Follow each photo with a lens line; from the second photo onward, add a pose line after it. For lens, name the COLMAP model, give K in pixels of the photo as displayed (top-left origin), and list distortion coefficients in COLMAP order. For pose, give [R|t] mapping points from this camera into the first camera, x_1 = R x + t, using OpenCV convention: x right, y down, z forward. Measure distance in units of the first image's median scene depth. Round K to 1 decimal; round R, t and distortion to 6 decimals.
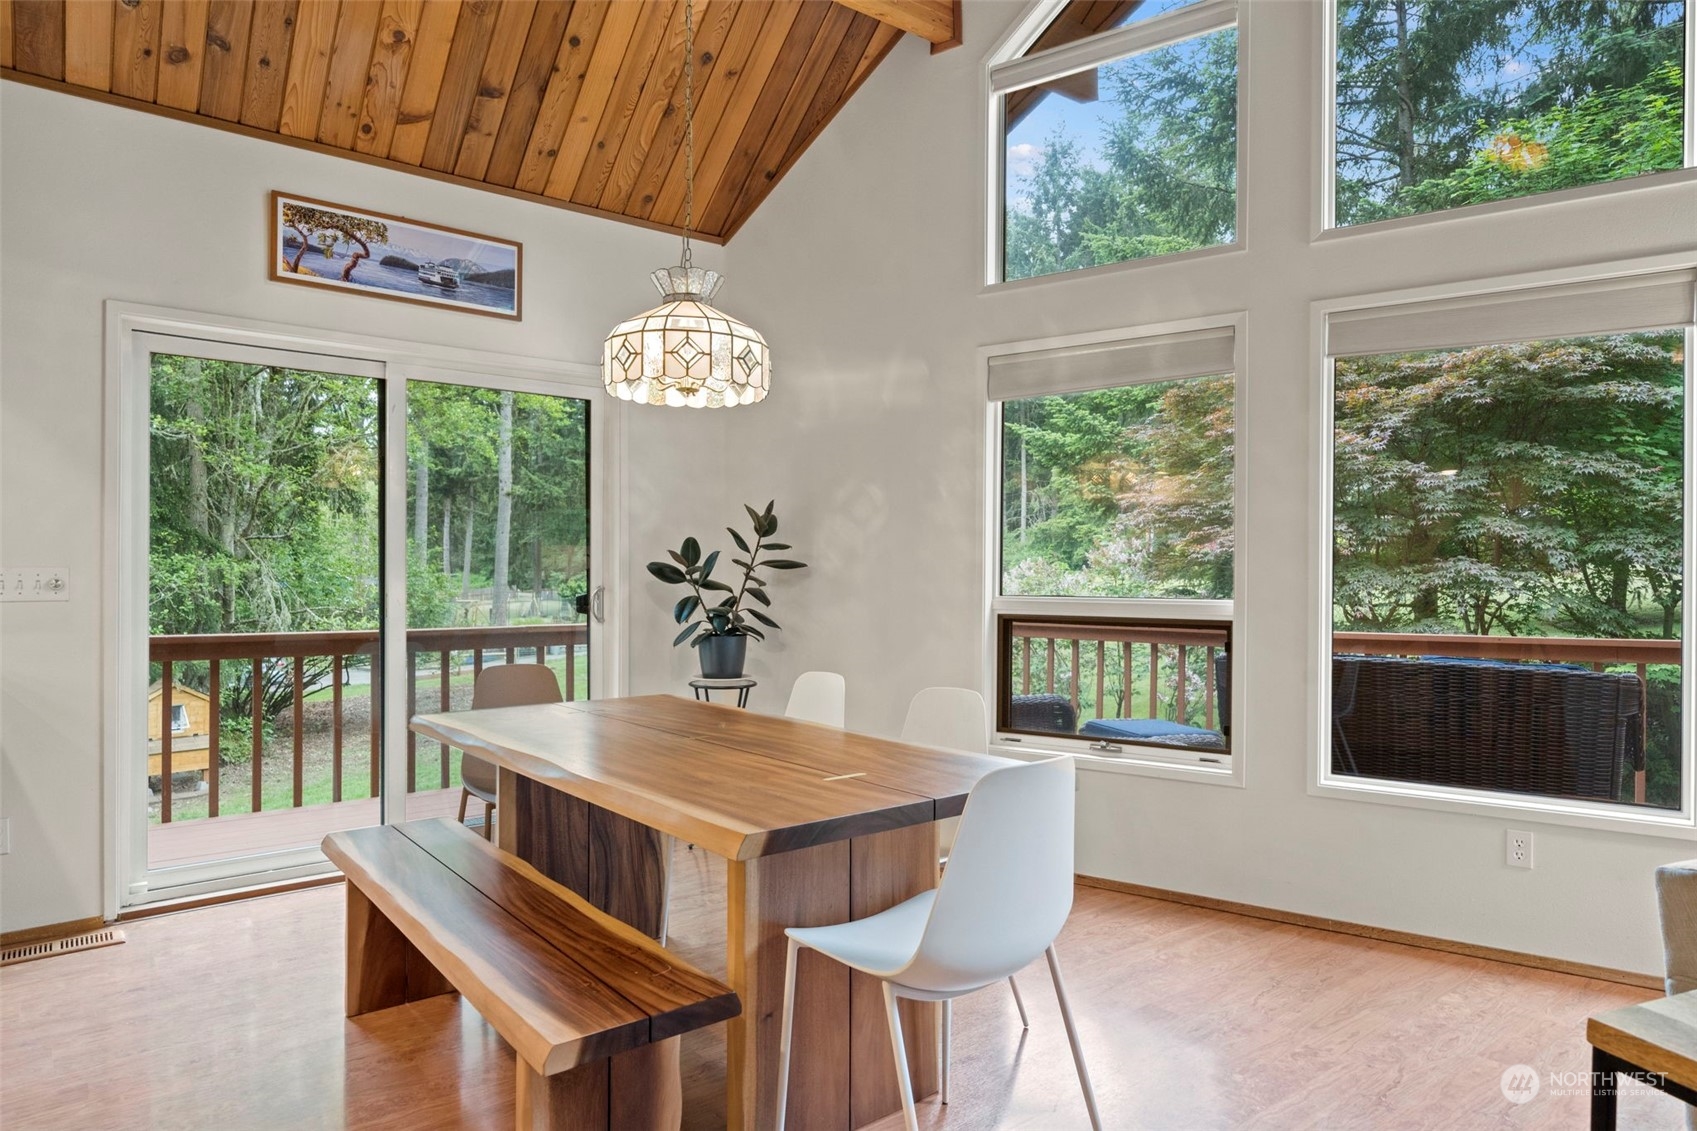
lens RADIAL K [[1021.9, 0, 828.4], [0, 1021.9, 582.5], [0, 0, 1]] dist [0.000341, -0.000904]
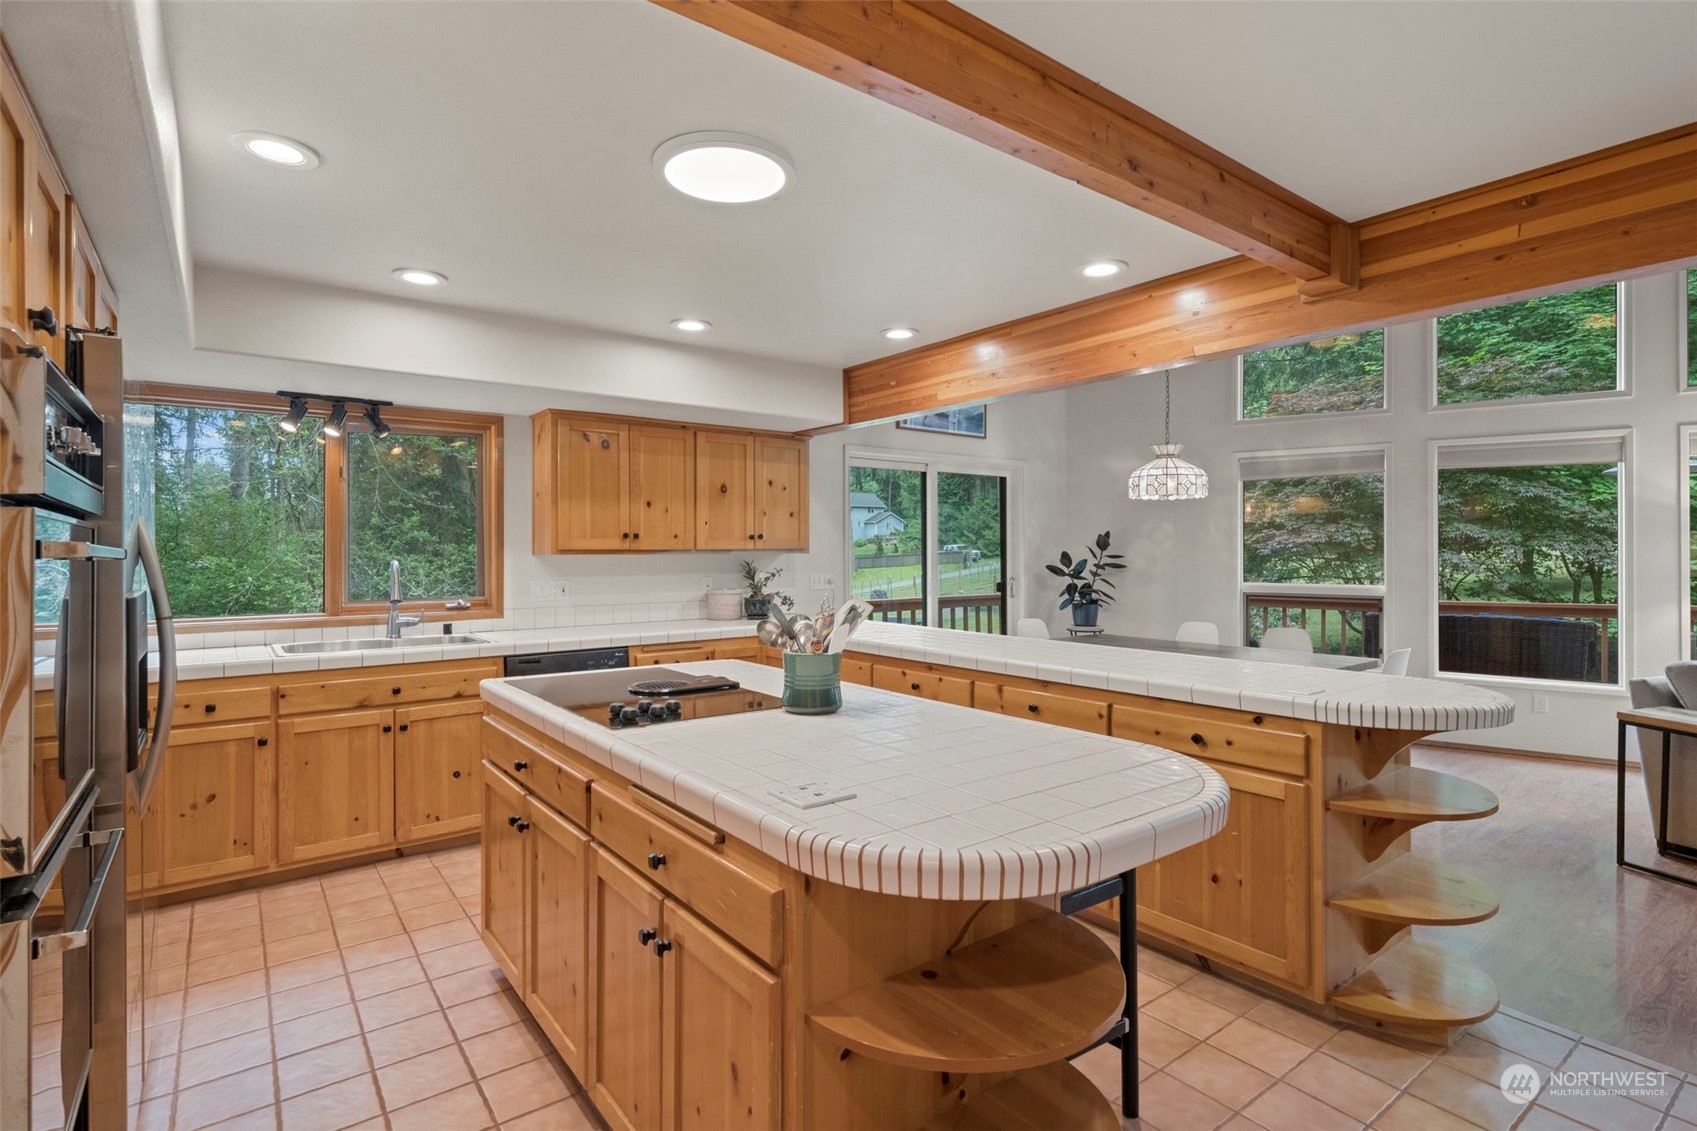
lens RADIAL K [[837.7, 0, 843.6], [0, 837.7, 552.9], [0, 0, 1]] dist [0.004040, 0.000391]
pose [[0.999879, -0.003080, -0.015265, -0.524183], [0.003027, 0.999989, -0.003459, -0.037464], [0.015276, 0.003412, 0.999877, -0.544583]]
